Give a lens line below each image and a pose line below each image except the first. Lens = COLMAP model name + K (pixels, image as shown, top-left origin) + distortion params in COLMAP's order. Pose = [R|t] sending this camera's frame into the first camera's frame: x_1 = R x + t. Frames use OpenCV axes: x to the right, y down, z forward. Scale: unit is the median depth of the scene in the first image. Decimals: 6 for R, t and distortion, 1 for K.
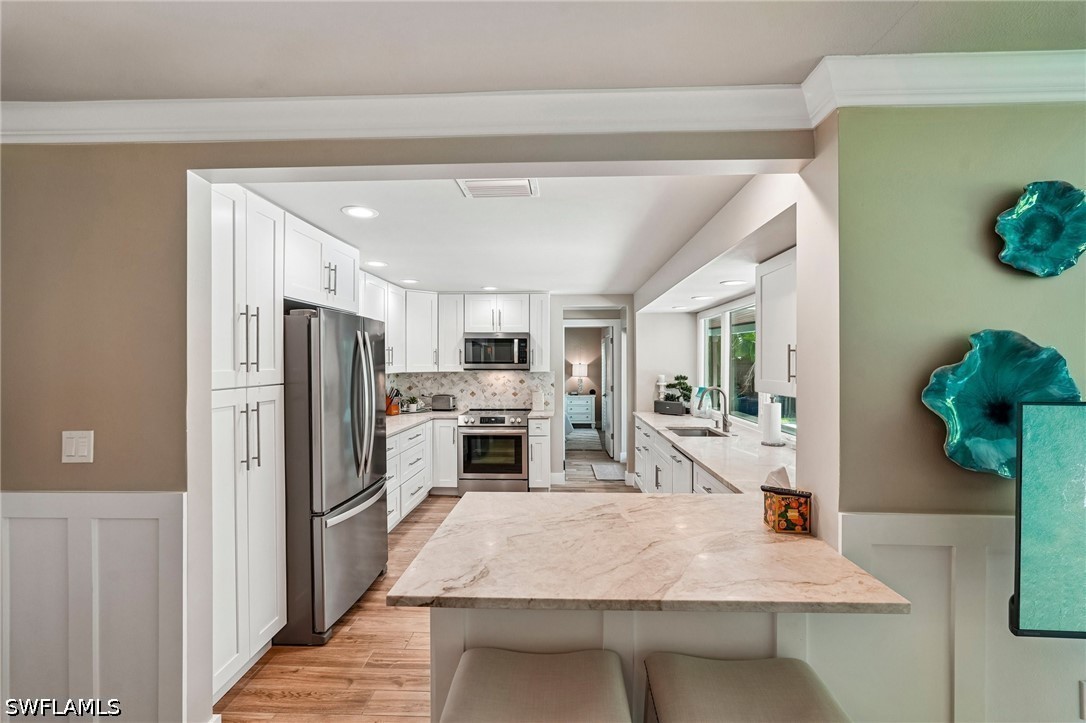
lens RADIAL K [[475.9, 0, 543.8], [0, 475.9, 363.9], [0, 0, 1]] dist [-0.017962, 0.010653]
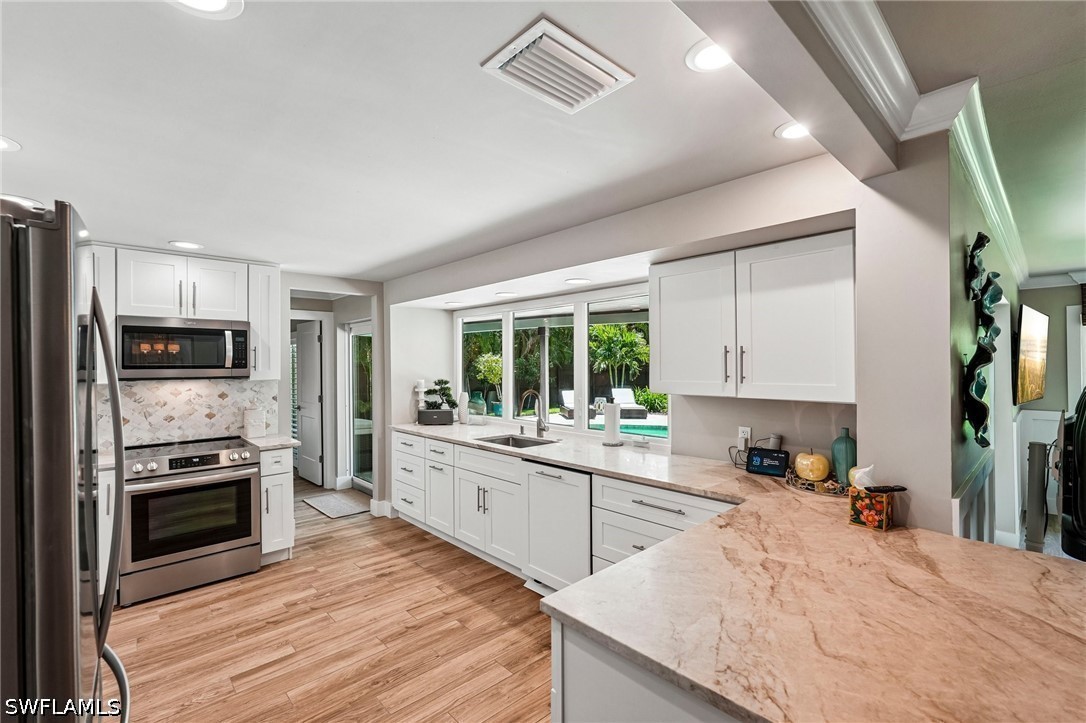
lens RADIAL K [[475.9, 0, 543.8], [0, 475.9, 363.9], [0, 0, 1]] dist [-0.017962, 0.010653]
pose [[0.699421, -0.004012, 0.714698, -0.226754], [0.008888, 0.999956, -0.003085, -0.000896], [-0.714654, 0.008510, 0.699426, 0.251934]]
